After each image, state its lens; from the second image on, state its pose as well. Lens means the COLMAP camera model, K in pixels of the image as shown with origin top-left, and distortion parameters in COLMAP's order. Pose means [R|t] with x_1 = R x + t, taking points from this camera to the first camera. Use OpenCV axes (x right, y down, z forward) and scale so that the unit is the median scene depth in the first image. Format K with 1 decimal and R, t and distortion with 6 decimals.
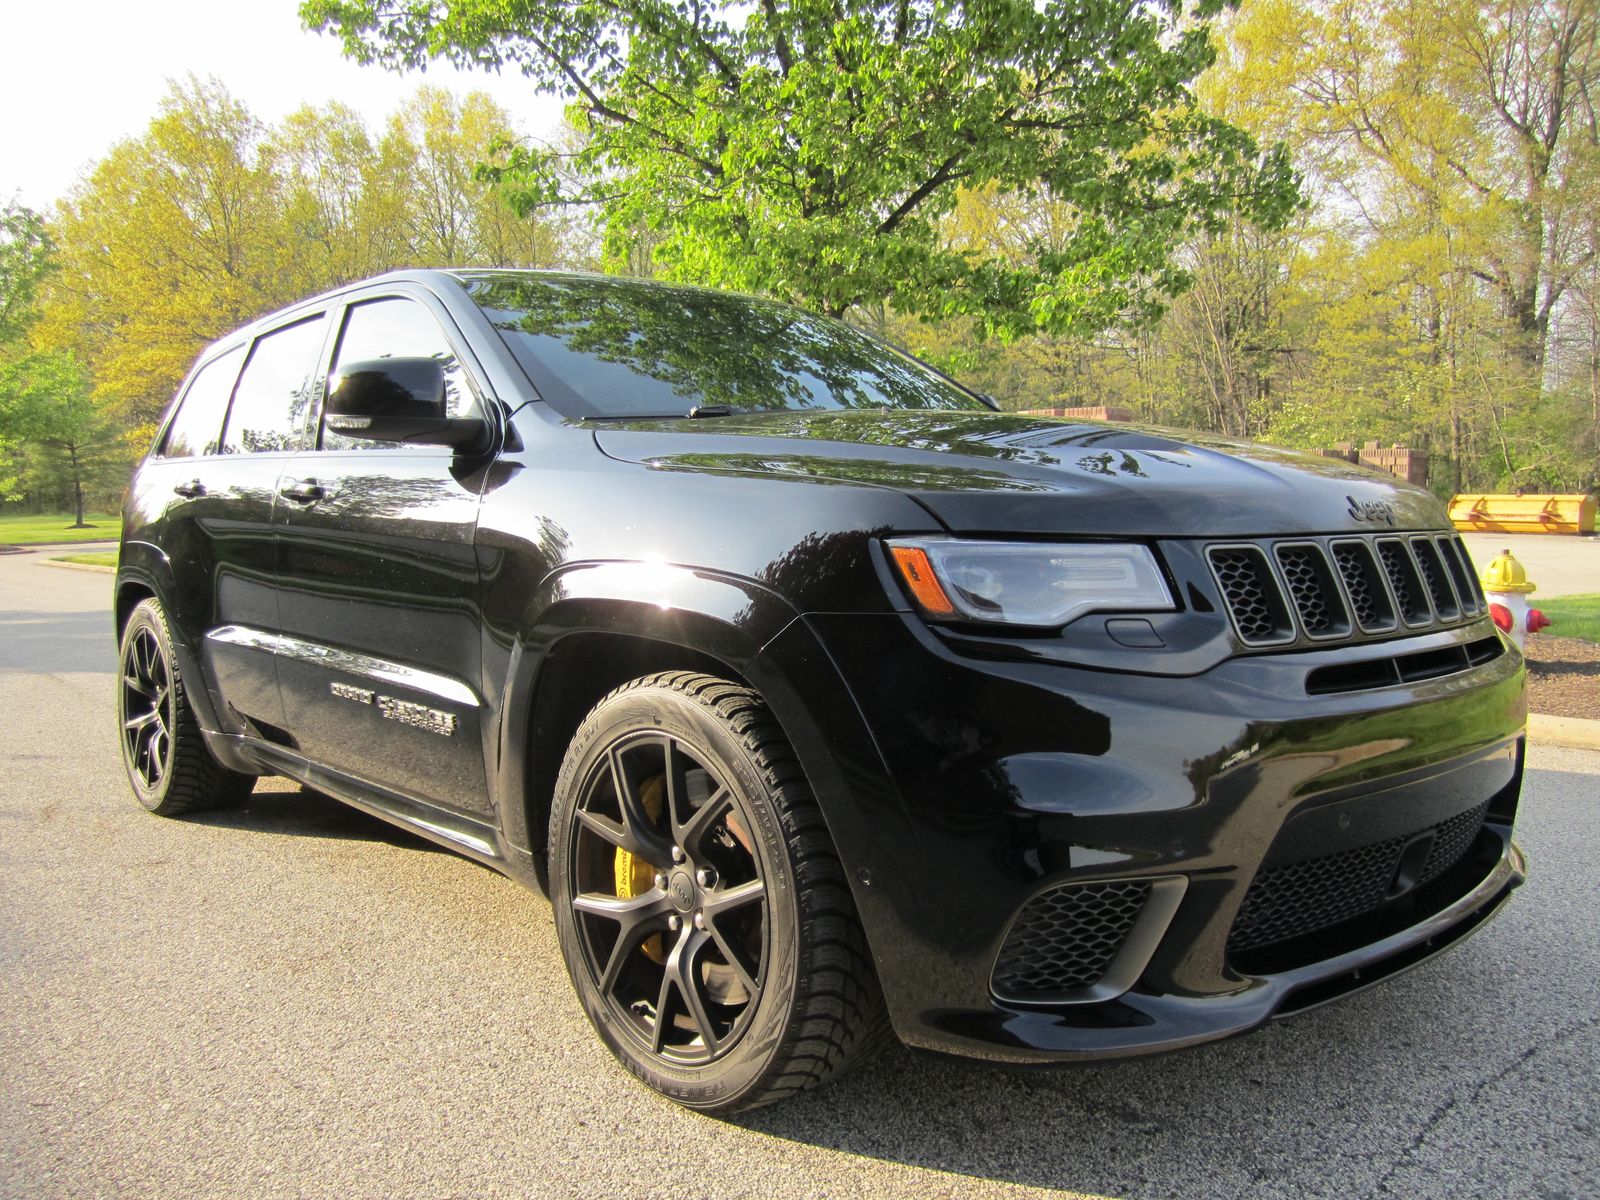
lens RADIAL K [[1377.7, 0, 801.4], [0, 1377.7, 600.6], [0, 0, 1]] dist [-0.094457, 0.066649]
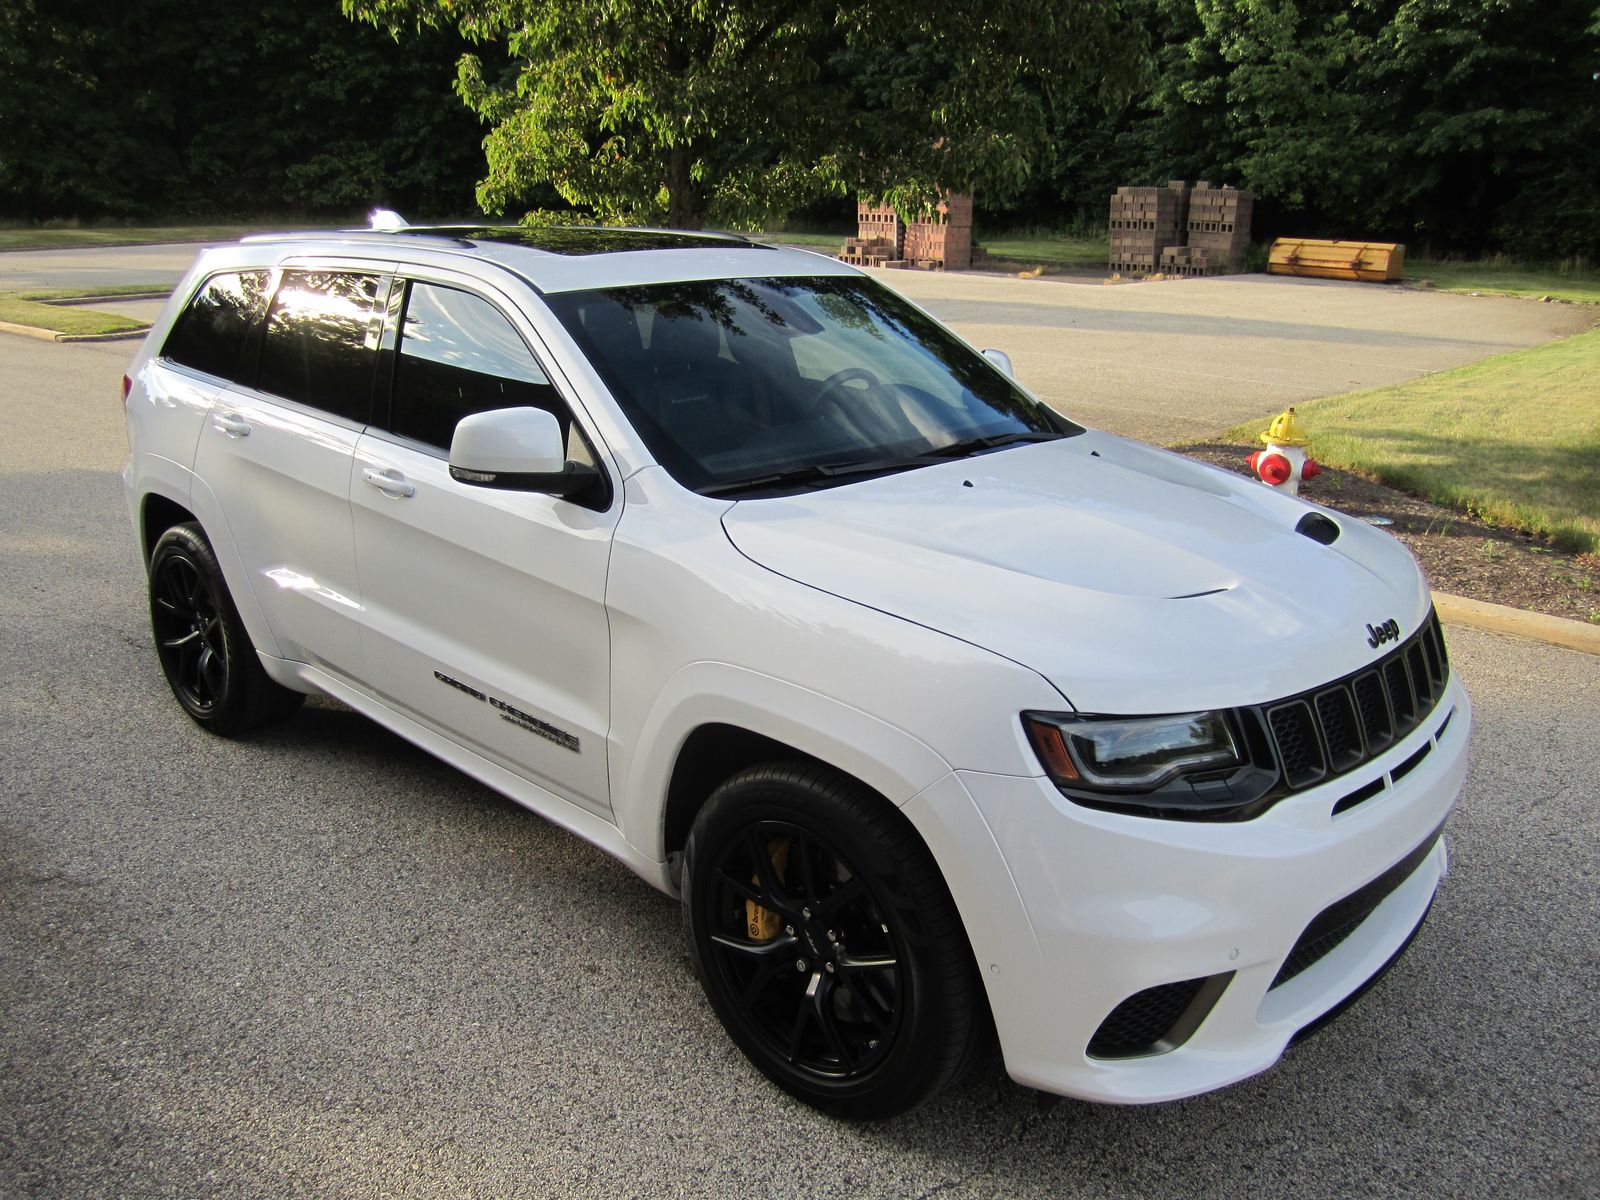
lens RADIAL K [[1351.7, 0, 805.1], [0, 1351.7, 619.3], [0, 0, 1]] dist [-0.062432, 0.025962]
pose [[0.992525, -0.013789, 0.121262, -0.048436], [-0.015510, 0.971288, 0.237399, -0.287550], [-0.121054, -0.237505, 0.963814, -0.145037]]
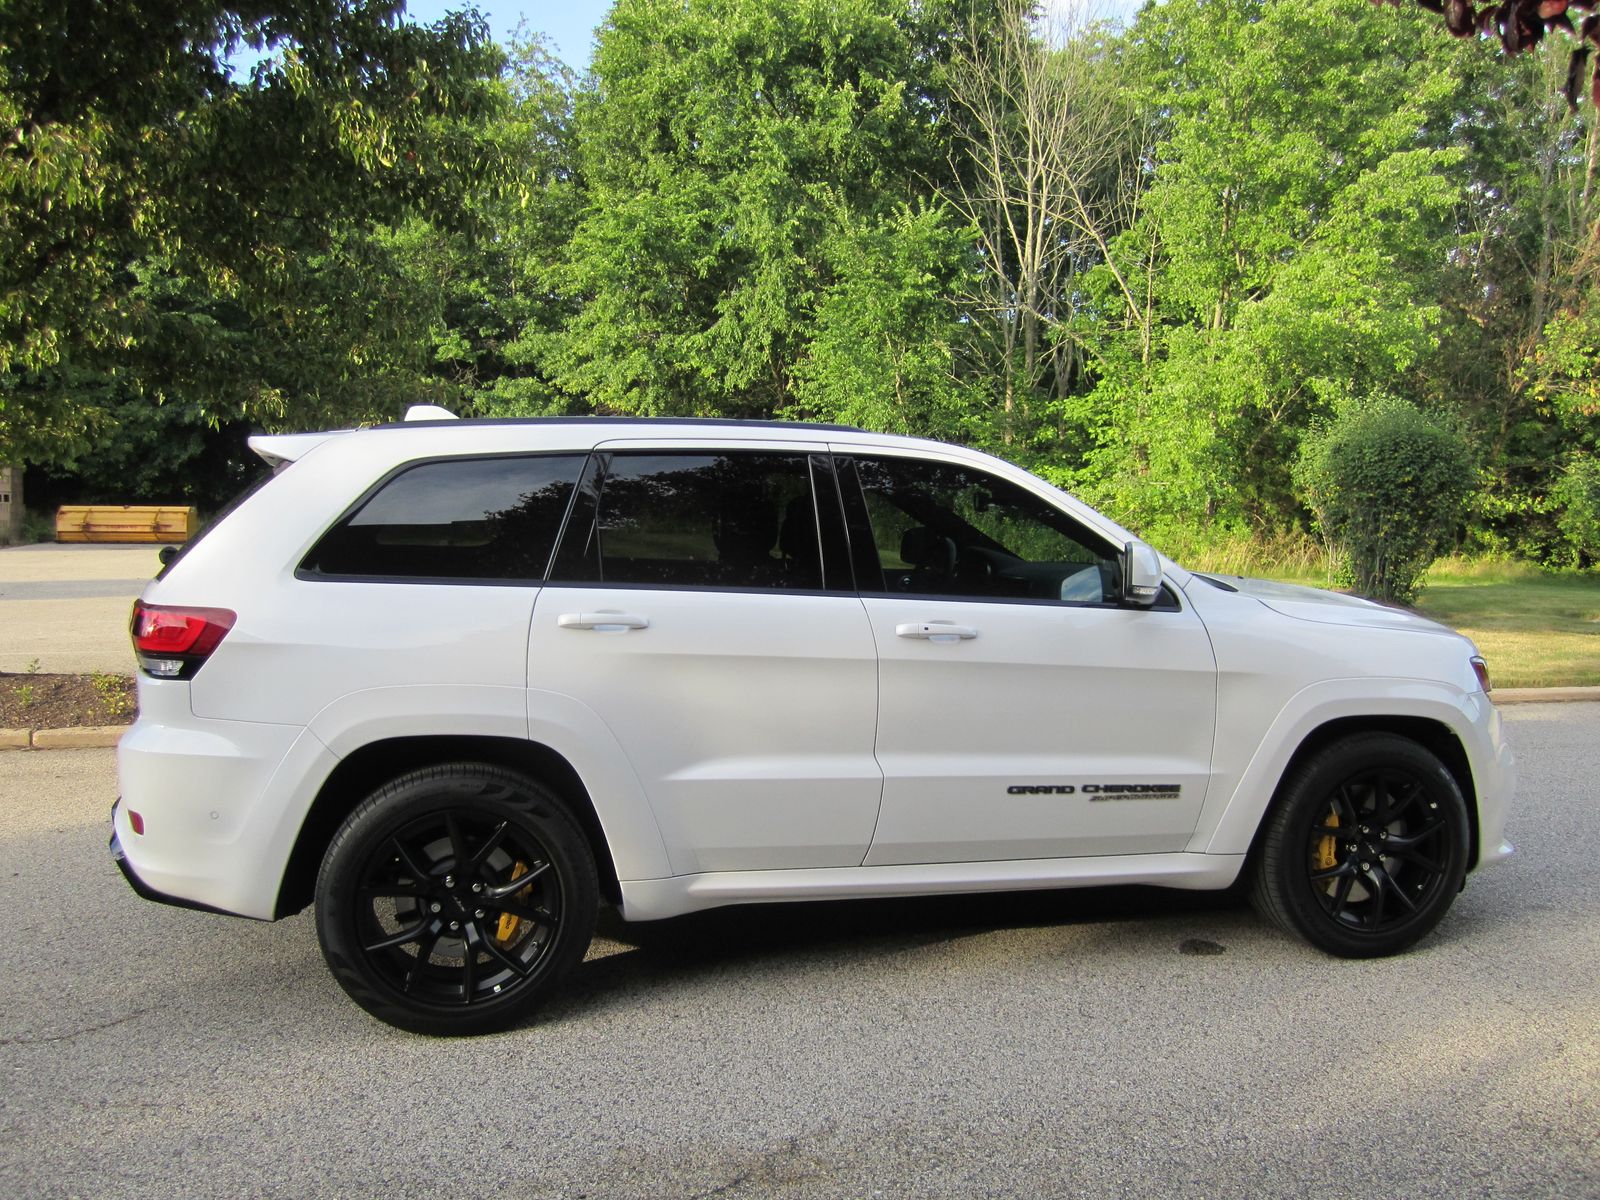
lens RADIAL K [[1346.3, 0, 795.7], [0, 1346.3, 598.8], [0, 0, 1]] dist [-0.063703, 0.019146]
pose [[0.446799, -0.060726, 0.892571, -1.545440], [0.049148, 0.997853, 0.043287, -0.213197], [-0.893283, 0.024527, 0.448825, 0.623244]]
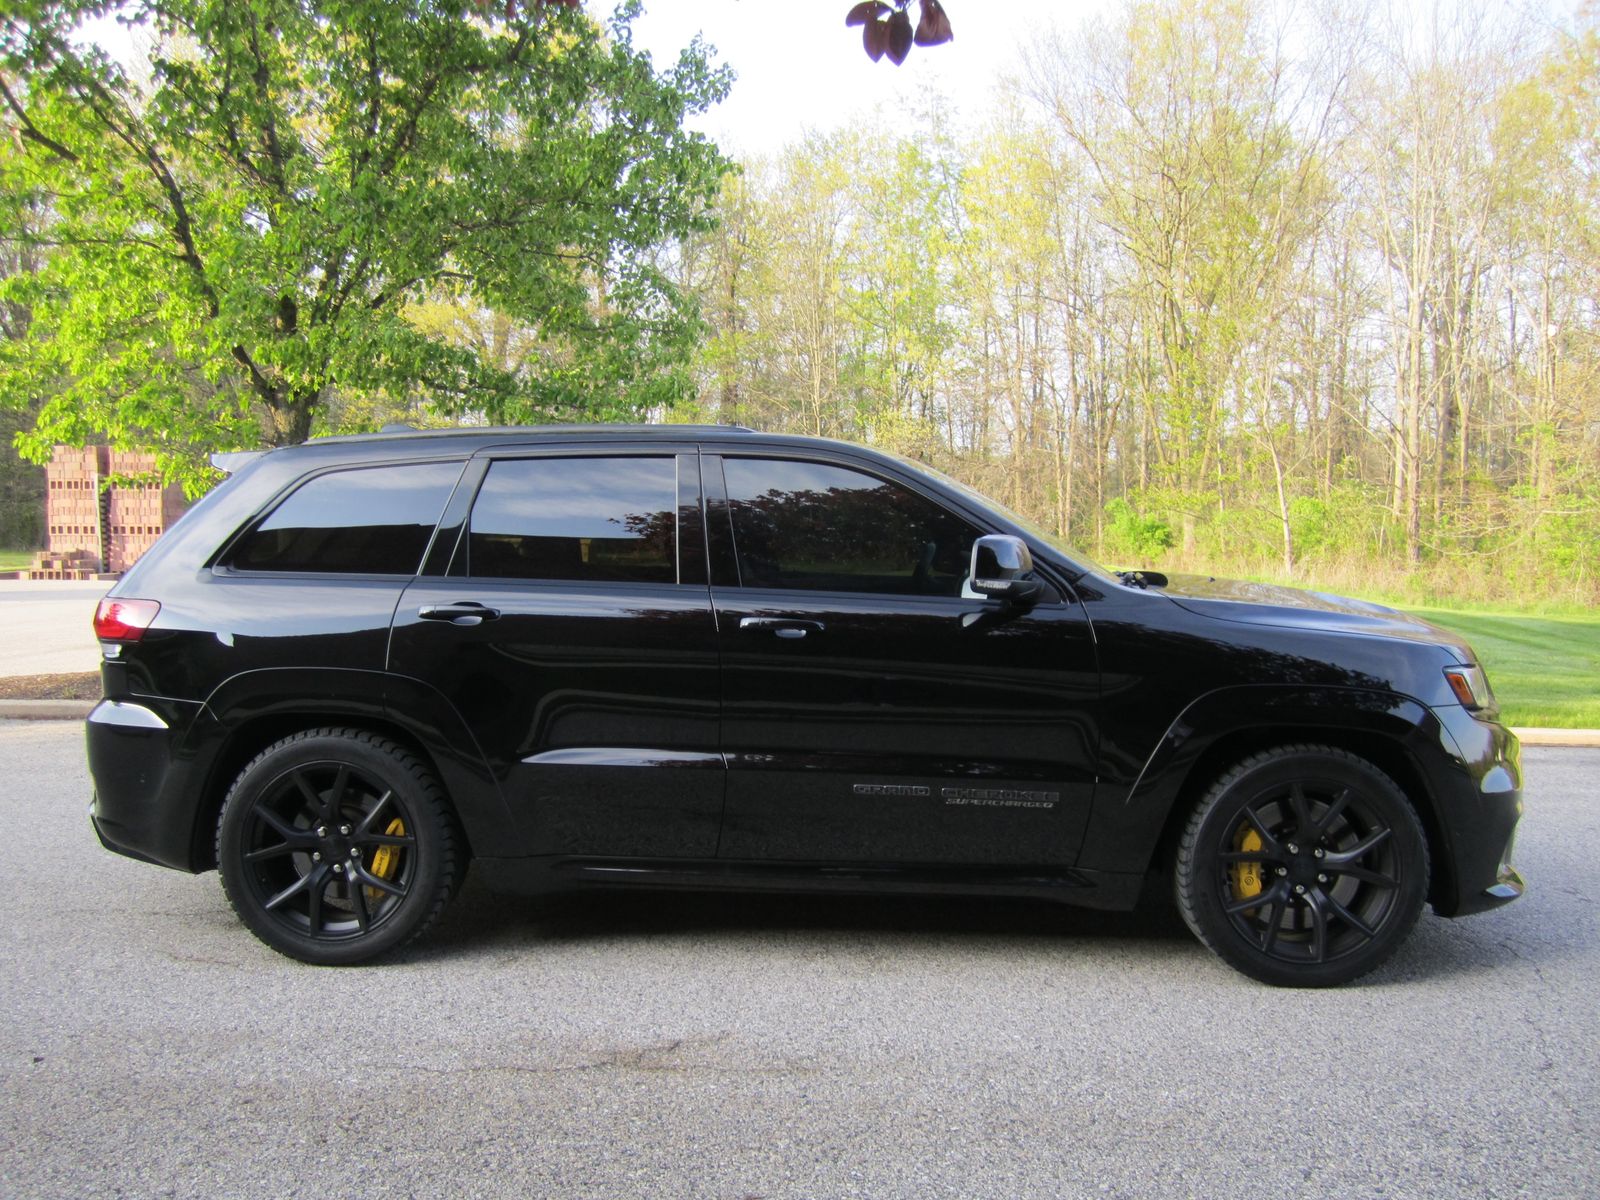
lens RADIAL K [[1347.4, 0, 797.3], [0, 1347.4, 610.7], [0, 0, 1]] dist [-0.062414, 0.020987]
pose [[0.697786, -0.027277, 0.715787, -1.383020], [0.034779, 0.999386, 0.004180, -0.116745], [-0.715461, 0.021977, 0.698307, 0.202155]]
